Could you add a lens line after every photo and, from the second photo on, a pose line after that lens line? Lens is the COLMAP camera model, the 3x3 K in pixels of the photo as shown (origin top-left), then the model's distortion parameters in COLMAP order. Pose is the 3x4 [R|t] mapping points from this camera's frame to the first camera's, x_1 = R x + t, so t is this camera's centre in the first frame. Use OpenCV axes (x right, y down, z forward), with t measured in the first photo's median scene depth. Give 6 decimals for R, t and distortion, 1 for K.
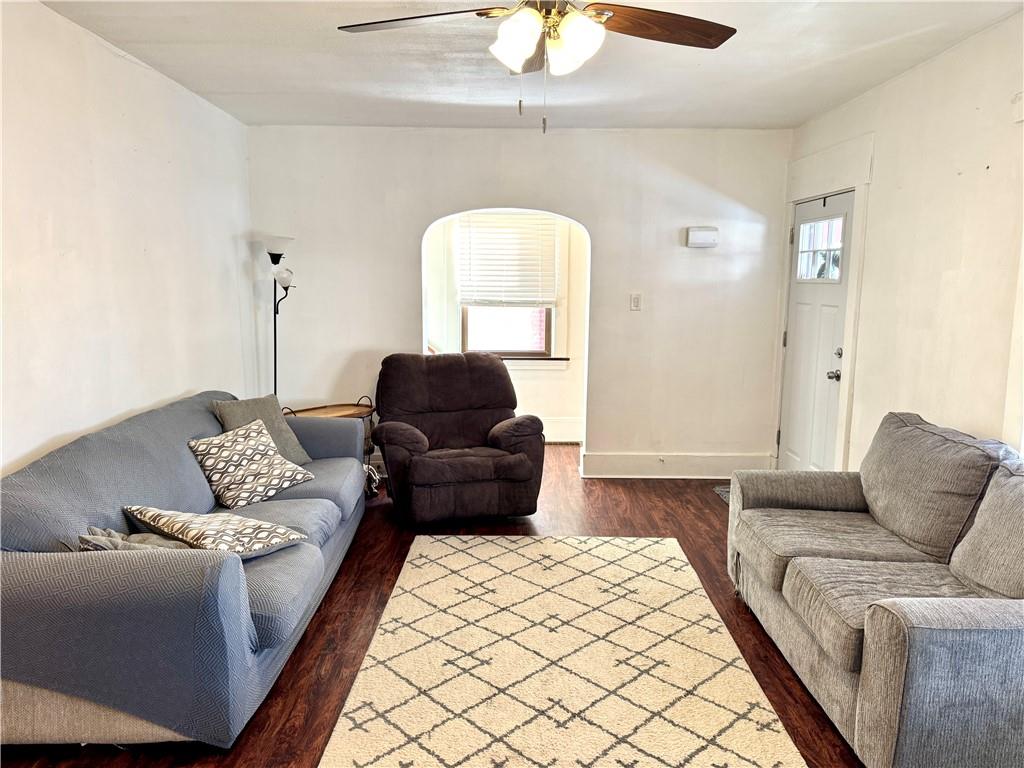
lens RADIAL K [[712.5, 0, 511.5], [0, 712.5, 383.9], [0, 0, 1]] dist [-0.000556, -0.001061]
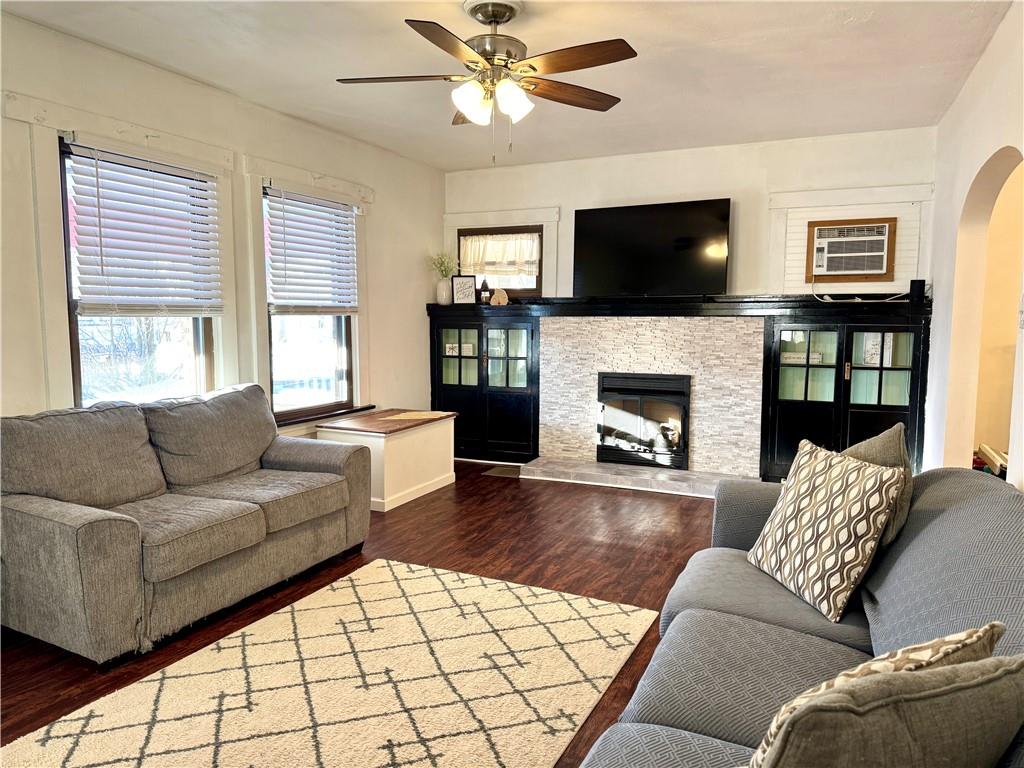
lens RADIAL K [[712.5, 0, 511.7], [0, 712.5, 384.4], [0, 0, 1]] dist [-0.000556, -0.001061]
pose [[-0.903959, -0.055048, 0.424061, -0.461476], [0.049755, 0.971404, 0.232160, -0.198088], [-0.424715, 0.230962, -0.875371, 1.756784]]
